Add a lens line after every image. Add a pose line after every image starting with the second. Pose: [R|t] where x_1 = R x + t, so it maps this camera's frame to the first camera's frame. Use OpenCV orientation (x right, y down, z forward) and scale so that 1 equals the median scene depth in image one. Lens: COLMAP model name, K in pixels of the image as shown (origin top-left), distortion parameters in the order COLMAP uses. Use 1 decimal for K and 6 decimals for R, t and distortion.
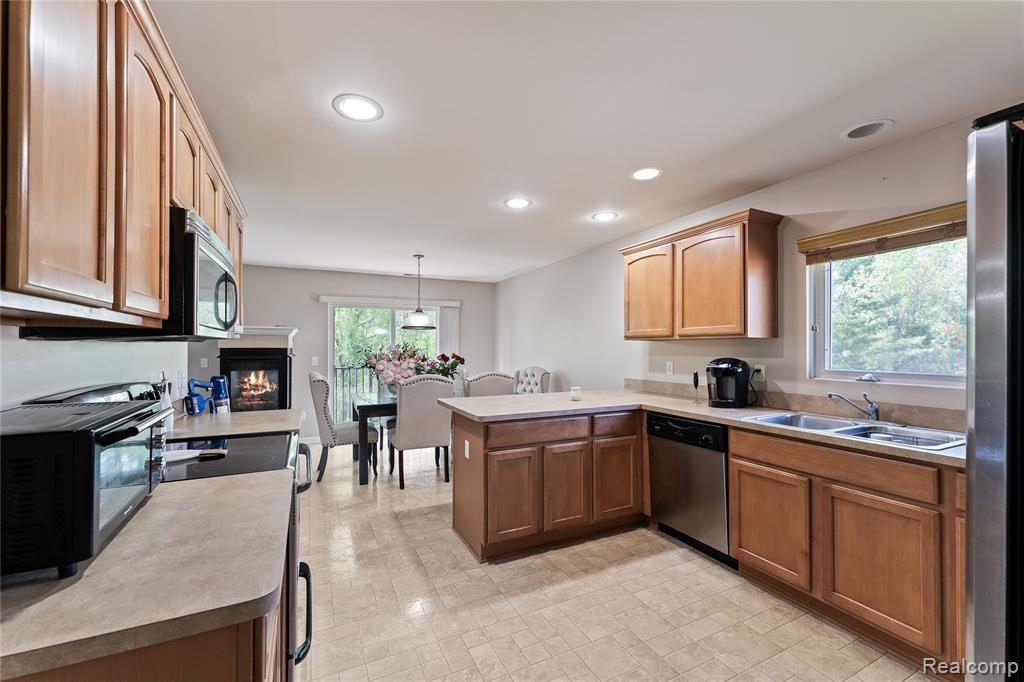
lens RADIAL K [[431.1, 0, 510.7], [0, 431.1, 343.5], [0, 0, 1]] dist [0.001628, -0.000256]
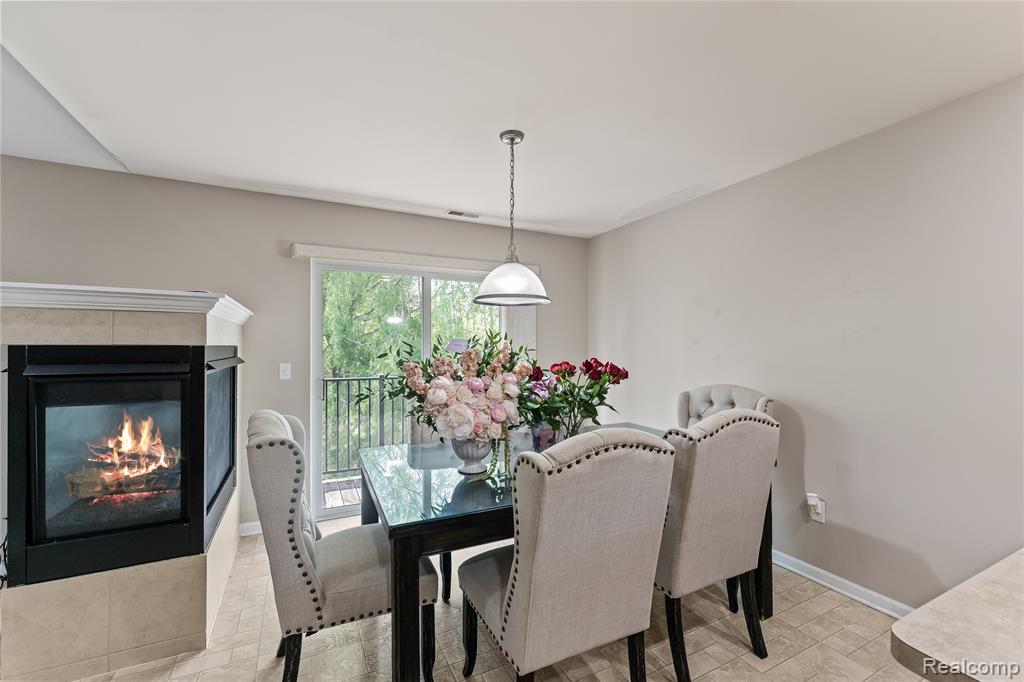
lens RADIAL K [[431.1, 0, 514.9], [0, 431.1, 345.0], [0, 0, 1]] dist [0.001628, -0.000256]
pose [[0.999957, 0.001809, -0.009077, -0.229400], [-0.001797, 0.999998, 0.001296, 0.009184], [0.009080, -0.001280, 0.999958, 0.615091]]
